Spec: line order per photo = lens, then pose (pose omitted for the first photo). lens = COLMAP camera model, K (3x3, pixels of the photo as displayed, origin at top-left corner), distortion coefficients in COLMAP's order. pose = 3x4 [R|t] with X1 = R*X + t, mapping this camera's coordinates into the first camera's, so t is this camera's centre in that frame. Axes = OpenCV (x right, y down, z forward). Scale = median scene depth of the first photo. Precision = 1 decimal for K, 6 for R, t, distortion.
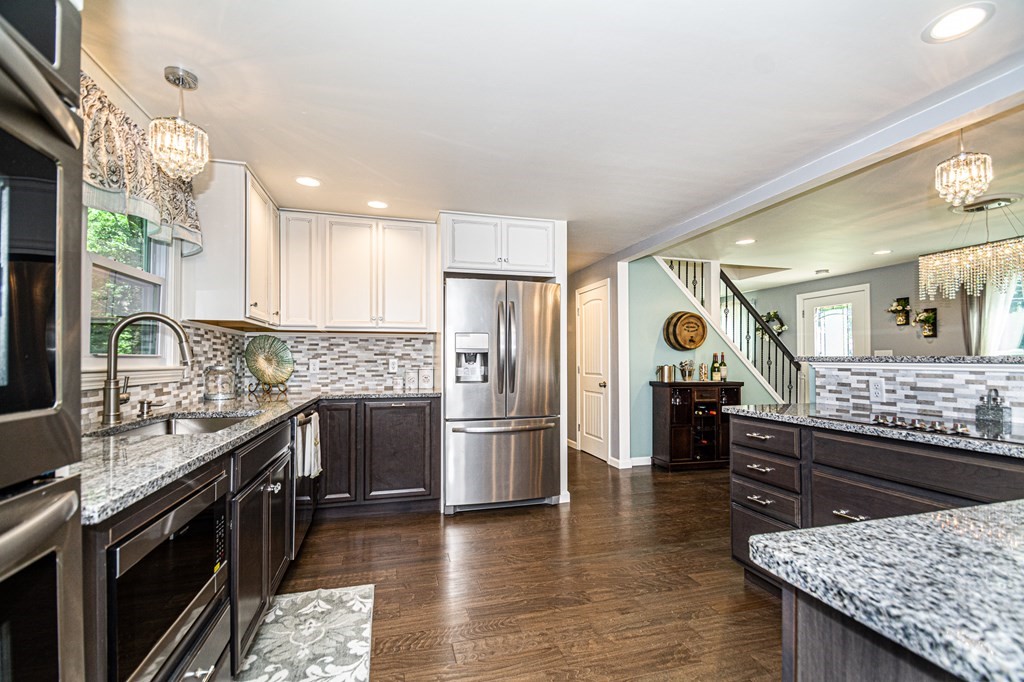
lens RADIAL K [[459.4, 0, 506.5], [0, 459.4, 354.1], [0, 0, 1]] dist [-0.001374, -0.005153]
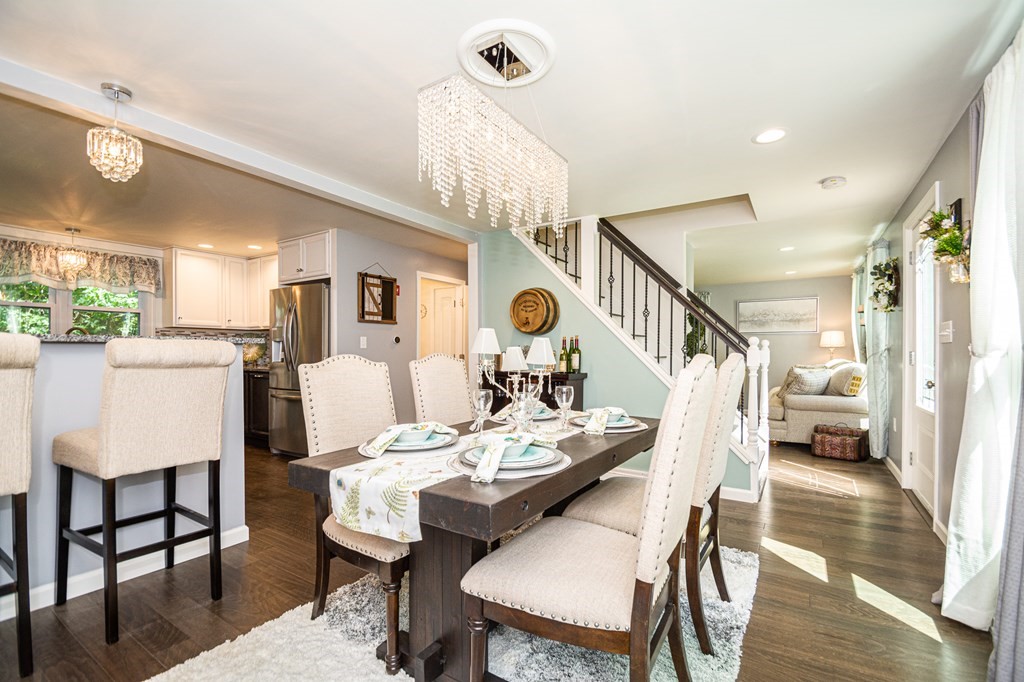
lens RADIAL K [[459.4, 0, 509.4], [0, 459.4, 350.5], [0, 0, 1]] dist [-0.001374, -0.005153]
pose [[0.674671, -0.001622, -0.738117, 2.077899], [0.012282, 0.999884, 0.009029, 0.031075], [0.738017, -0.015157, 0.674612, 0.834204]]
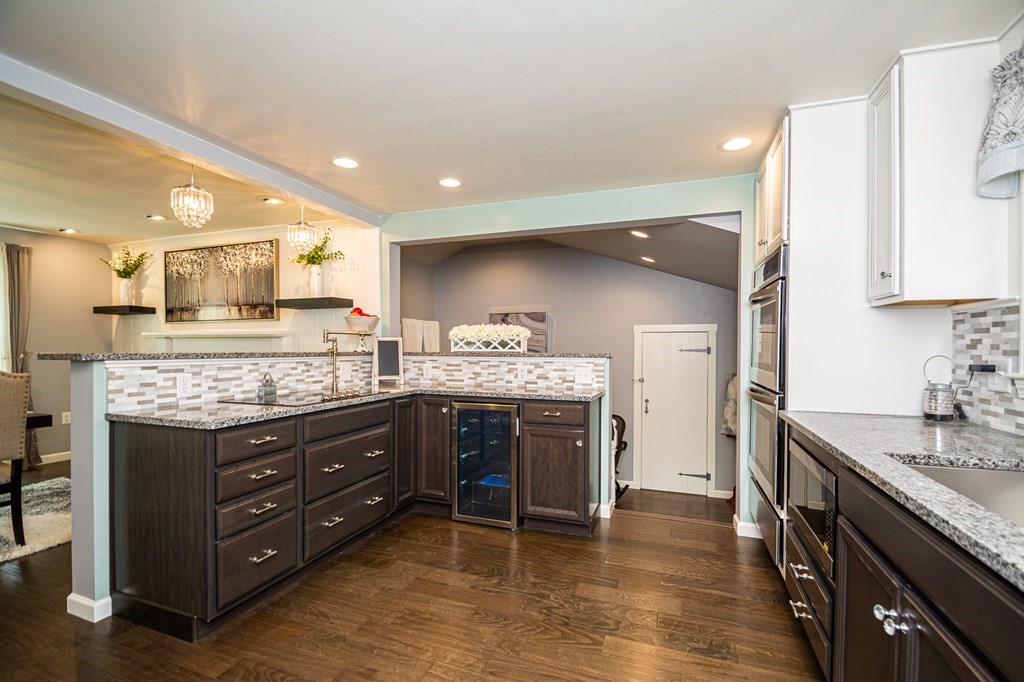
lens RADIAL K [[459.4, 0, 513.3], [0, 459.4, 353.2], [0, 0, 1]] dist [-0.001374, -0.005153]
pose [[-0.819460, -0.010399, 0.573042, -0.364207], [-0.010469, 0.999940, 0.003176, -0.005335], [-0.573041, -0.003397, -0.819520, 1.353994]]
